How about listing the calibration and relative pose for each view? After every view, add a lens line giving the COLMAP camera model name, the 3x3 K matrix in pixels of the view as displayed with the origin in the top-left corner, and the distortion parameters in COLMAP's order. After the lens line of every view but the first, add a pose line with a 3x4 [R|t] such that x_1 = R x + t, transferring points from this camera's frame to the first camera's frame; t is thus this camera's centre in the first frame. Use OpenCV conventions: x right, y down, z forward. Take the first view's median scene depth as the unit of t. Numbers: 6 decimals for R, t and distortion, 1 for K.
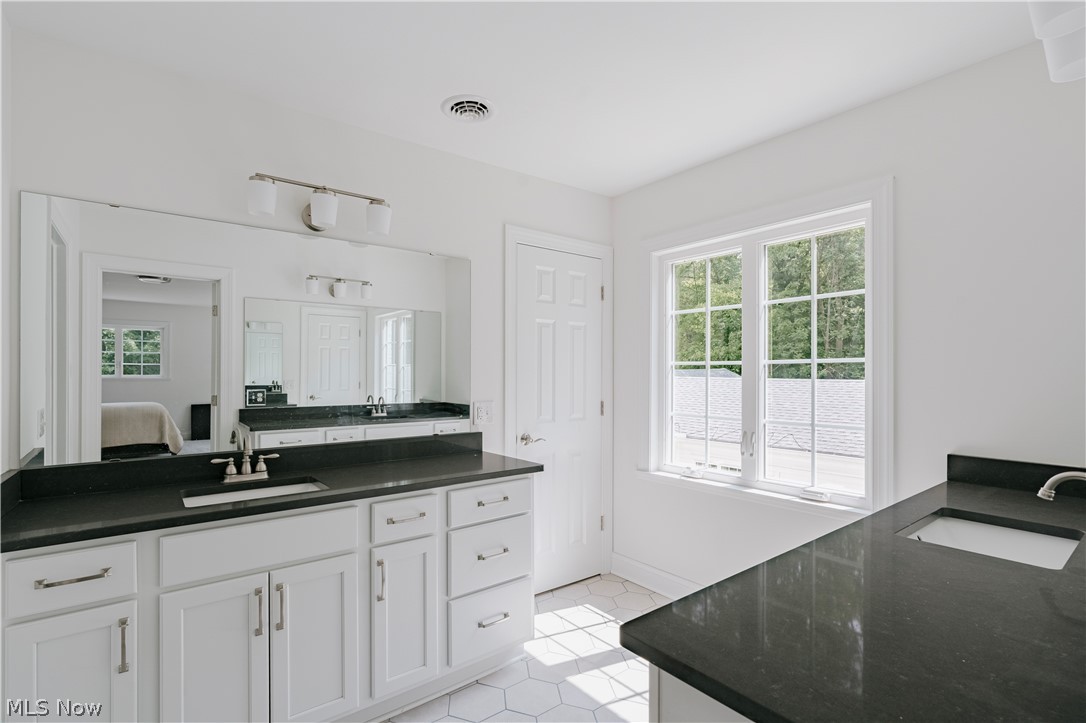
lens RADIAL K [[508.8, 0, 543.0], [0, 508.8, 361.5], [0, 0, 1]] dist [0.000248, 0.000018]
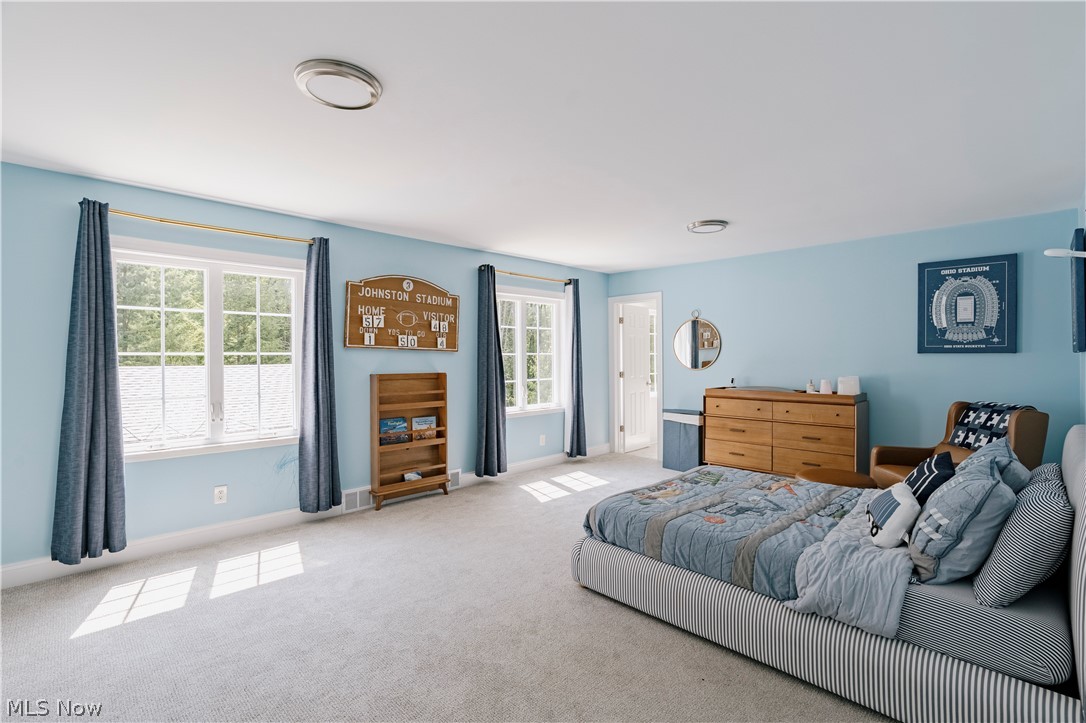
lens RADIAL K [[491.6, 0, 543.0], [0, 491.6, 361.5], [0, 0, 1]] dist [-0.001076, -0.000418]
pose [[-0.091107, -0.002971, 0.995837, -1.071704], [-0.007261, 0.999971, 0.002319, 0.012993], [-0.995815, -0.007020, -0.091126, 0.245636]]
